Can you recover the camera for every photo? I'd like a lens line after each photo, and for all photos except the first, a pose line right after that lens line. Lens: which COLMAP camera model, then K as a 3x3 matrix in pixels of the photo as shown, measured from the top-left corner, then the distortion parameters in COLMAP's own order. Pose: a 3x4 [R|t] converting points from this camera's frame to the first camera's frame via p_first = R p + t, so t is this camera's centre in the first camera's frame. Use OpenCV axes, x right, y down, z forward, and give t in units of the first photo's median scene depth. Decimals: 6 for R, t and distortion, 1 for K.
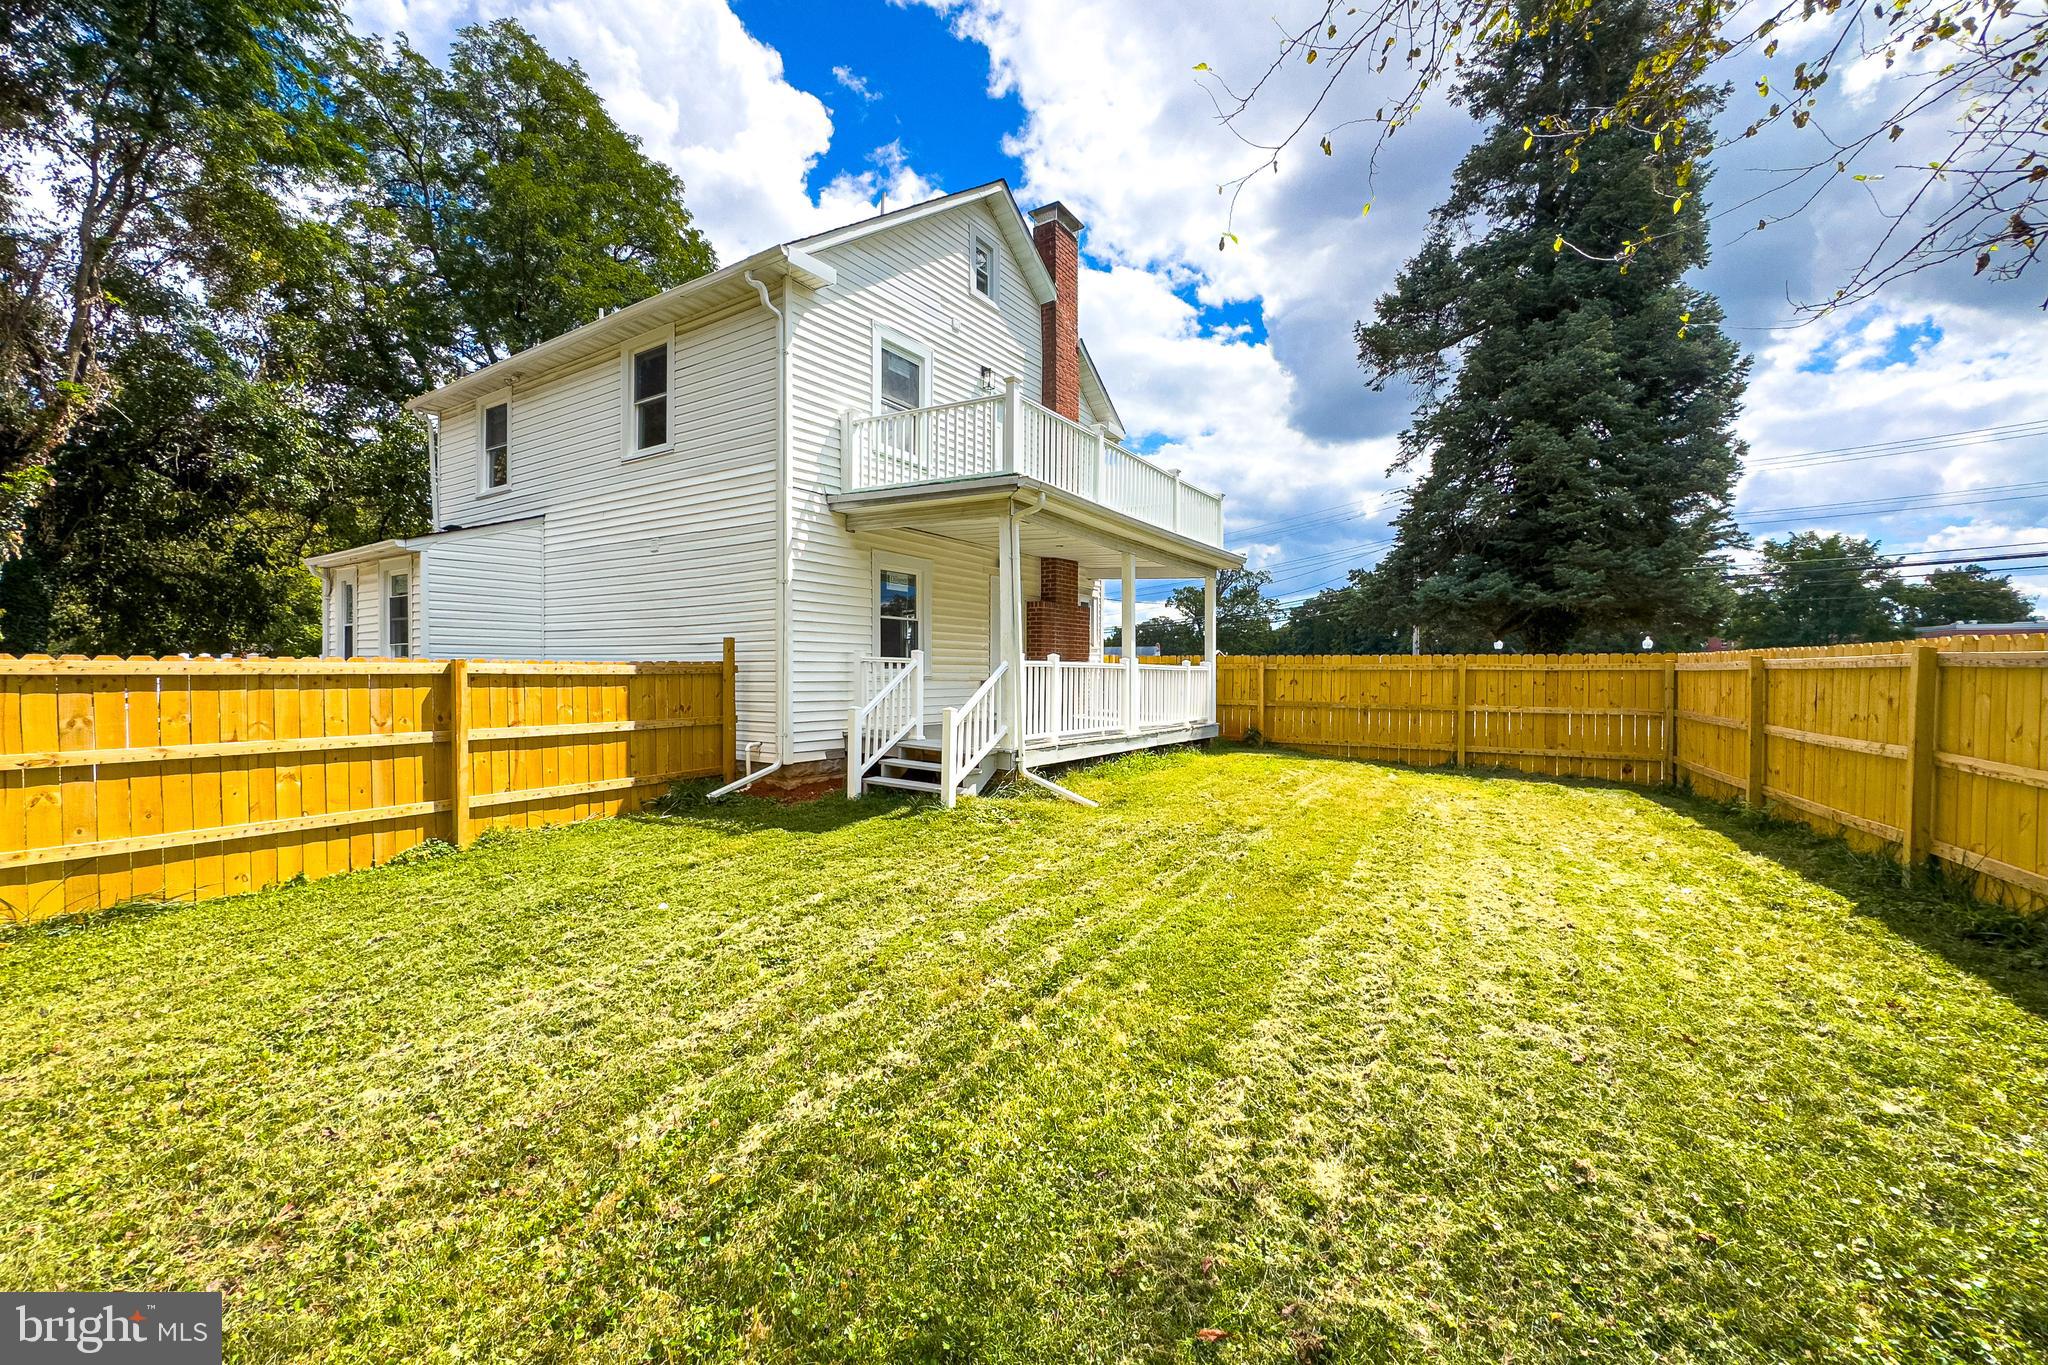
lens RADIAL K [[831.7, 0, 1018.4], [0, 831.7, 684.1], [0, 0, 1]] dist [-0.004323, -0.000194]
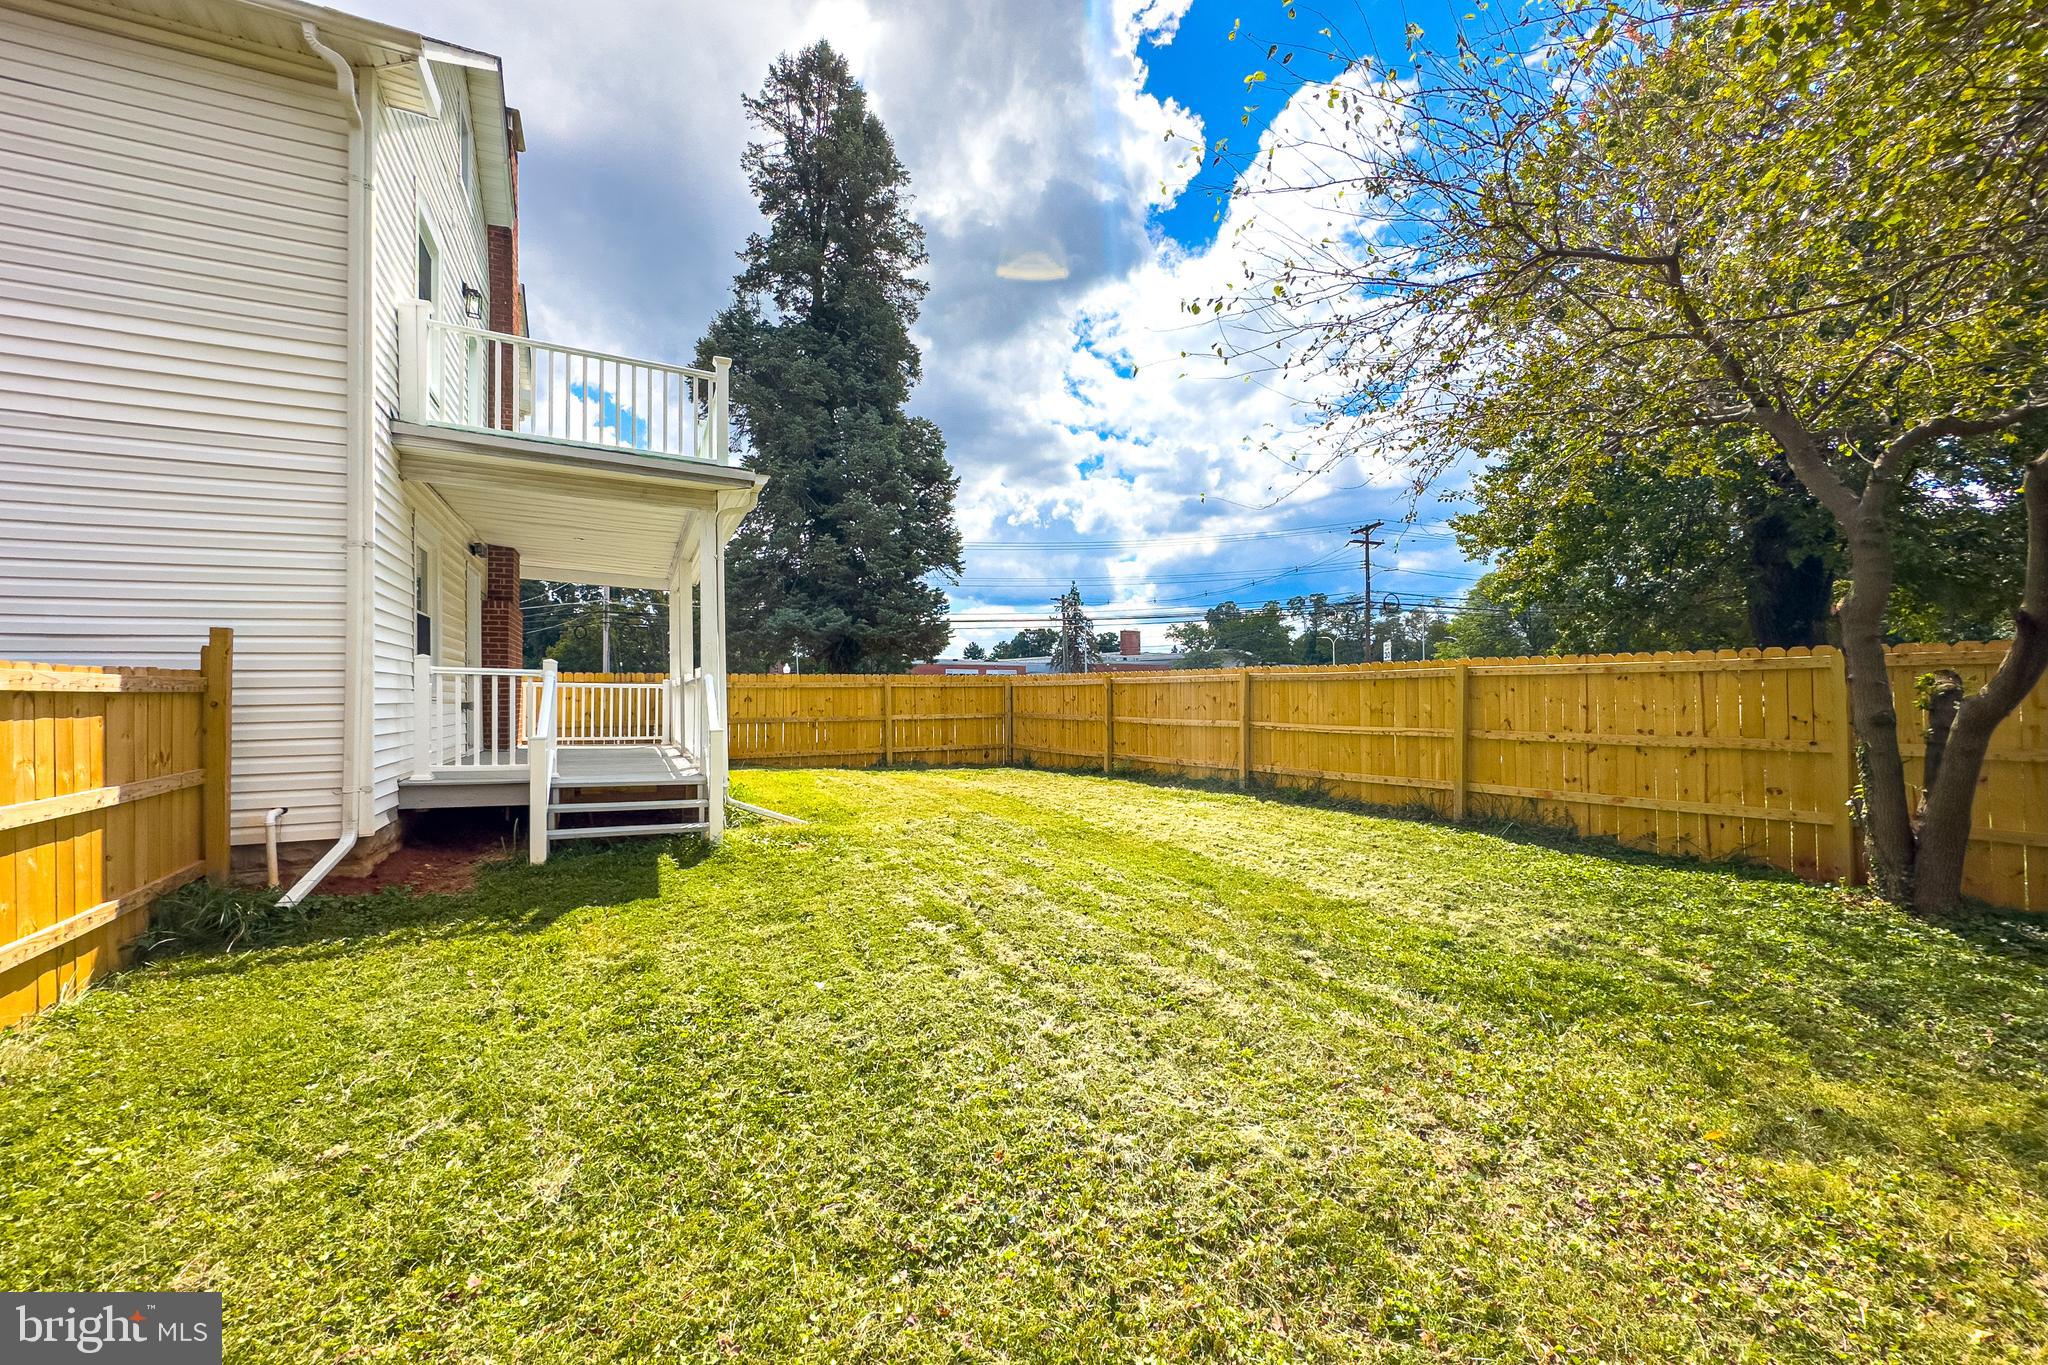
lens RADIAL K [[831.7, 0, 1023.8], [0, 831.7, 683.9], [0, 0, 1]] dist [-0.004323, -0.000194]
pose [[0.500098, 0.001045, 0.865968, -0.561569], [0.023304, 0.999621, -0.014664, 0.002820], [-0.865655, 0.027514, 0.499884, 0.254624]]
